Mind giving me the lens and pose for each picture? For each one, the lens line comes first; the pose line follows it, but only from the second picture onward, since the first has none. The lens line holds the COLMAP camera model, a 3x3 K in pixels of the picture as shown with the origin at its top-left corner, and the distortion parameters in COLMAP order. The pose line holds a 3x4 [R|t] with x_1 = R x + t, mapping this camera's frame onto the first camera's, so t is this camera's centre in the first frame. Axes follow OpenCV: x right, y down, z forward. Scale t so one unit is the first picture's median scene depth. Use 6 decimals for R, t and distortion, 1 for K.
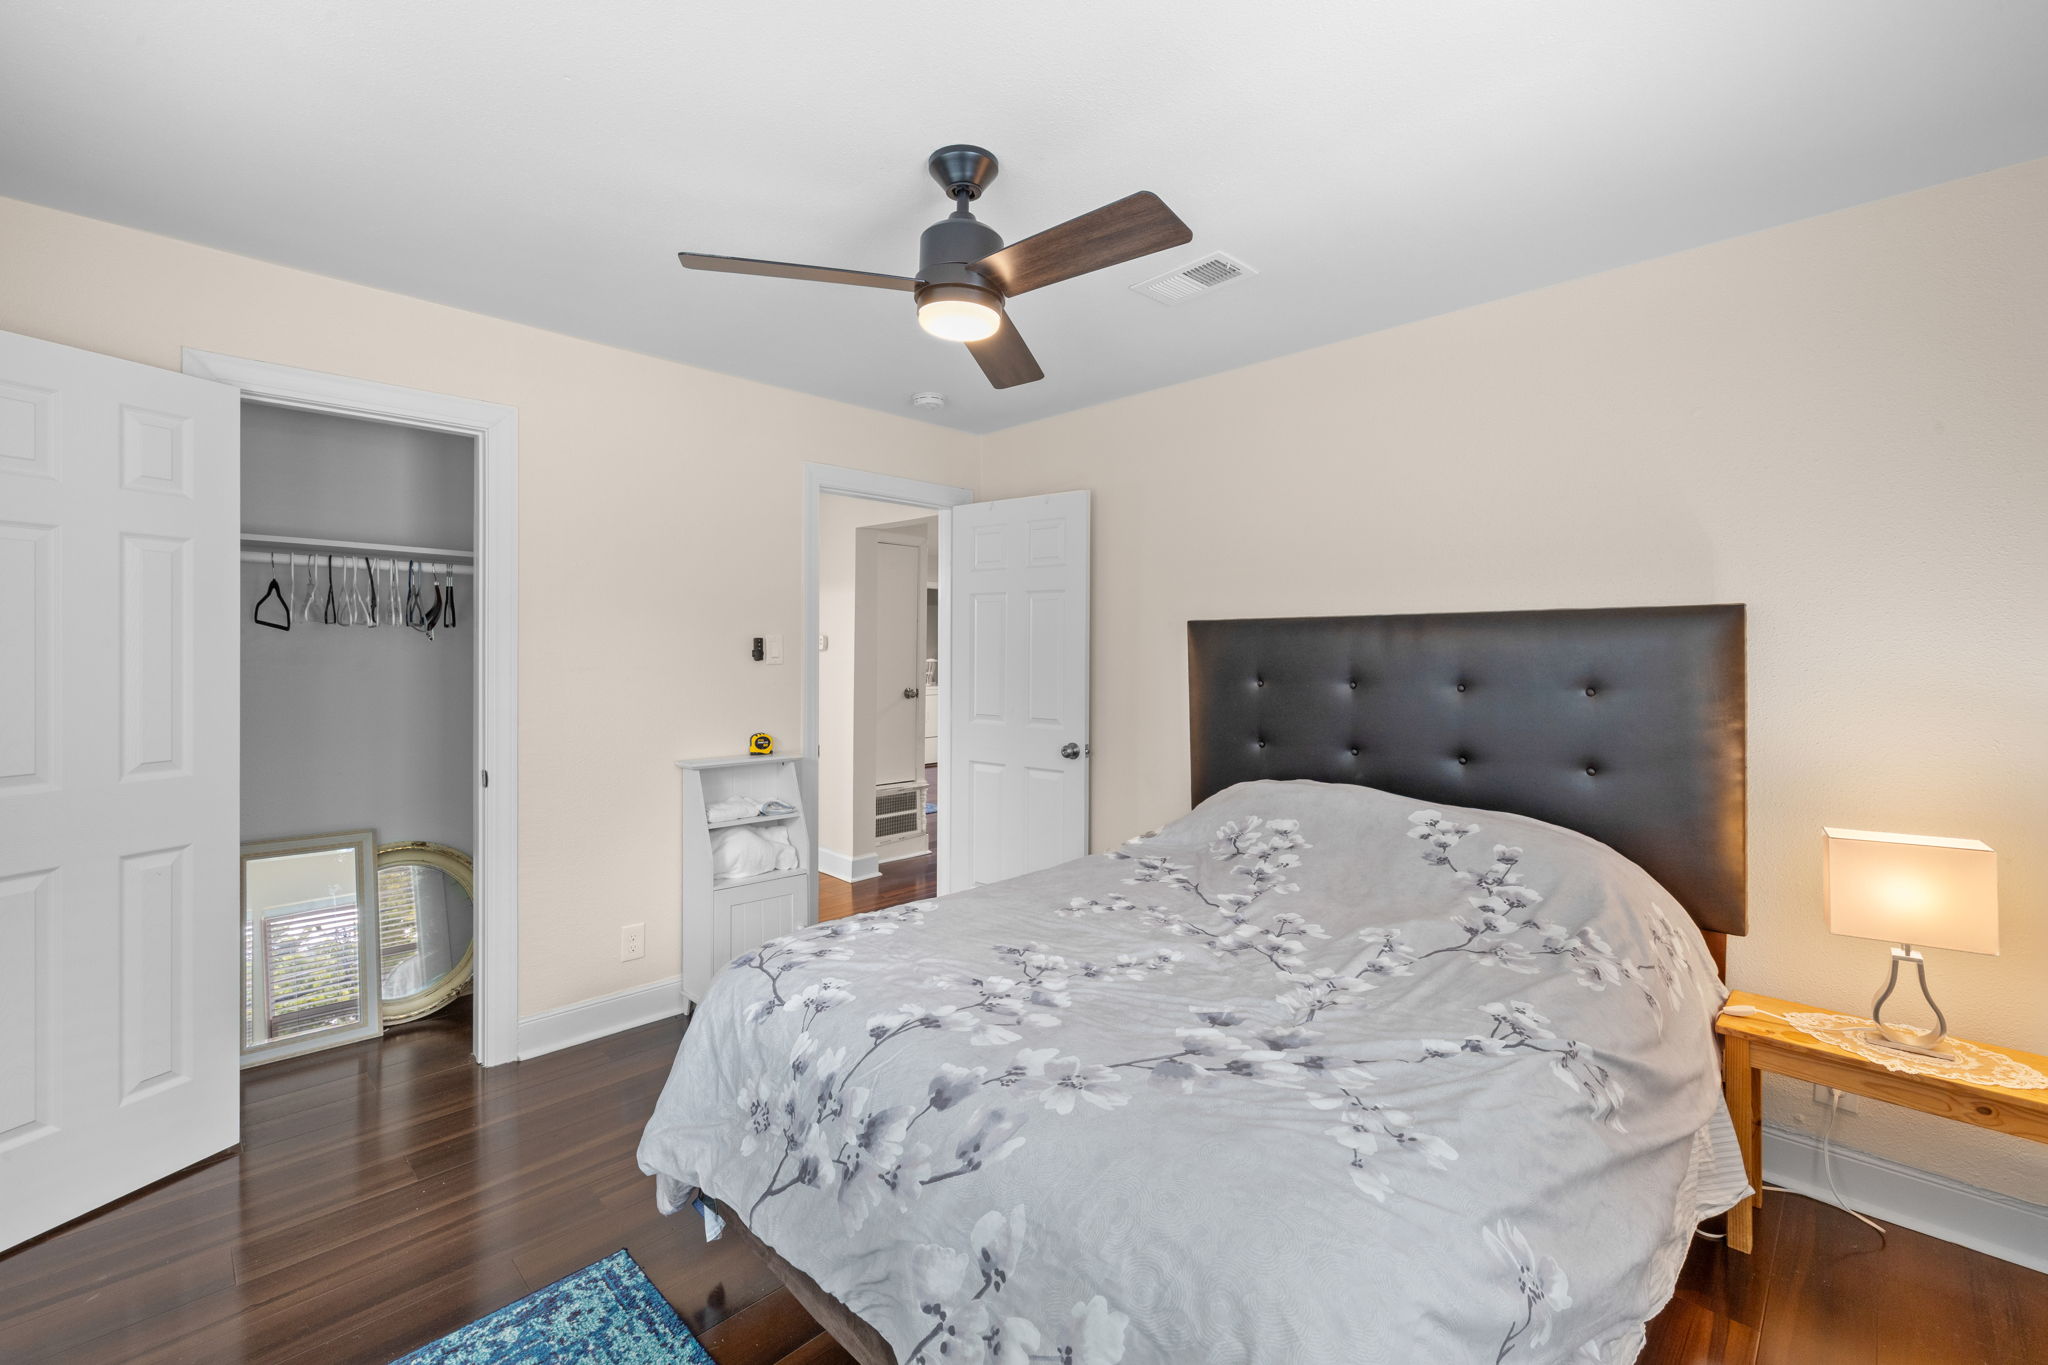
lens RADIAL K [[928.3, 0, 1026.1], [0, 928.3, 664.4], [0, 0, 1]] dist [-0.001263, 0.000101]
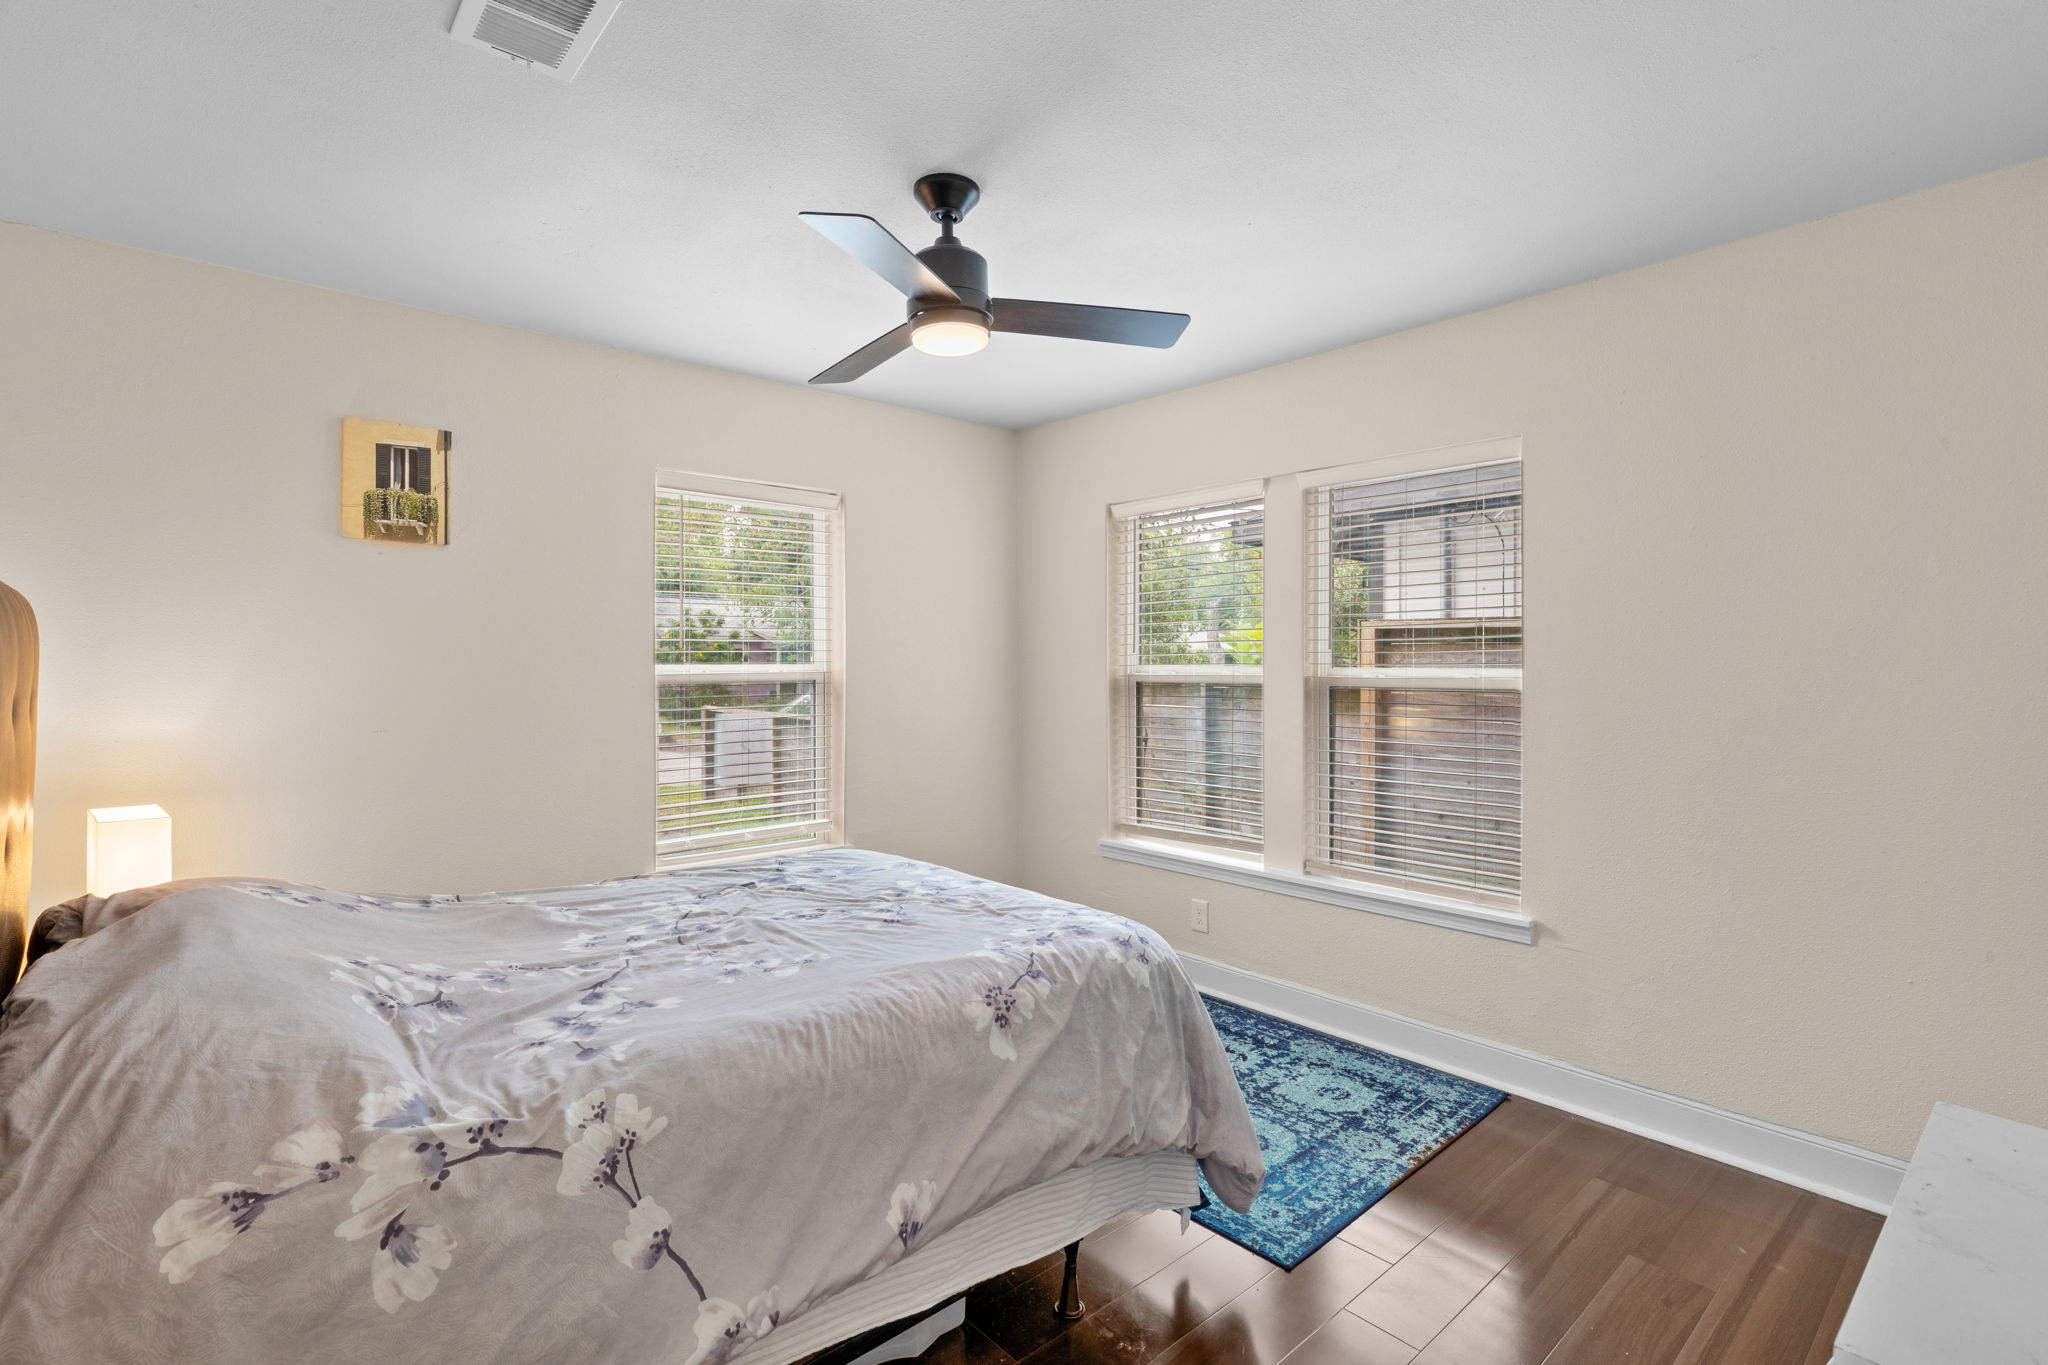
lens RADIAL K [[928.3, 0, 1026.1], [0, 928.3, 664.4], [0, 0, 1]] dist [-0.001263, 0.000101]
pose [[-0.998986, -0.004048, 0.044832, -0.186899], [-0.003424, 0.999896, 0.014008, -0.013014], [-0.044884, 0.013840, -0.998896, 1.853556]]
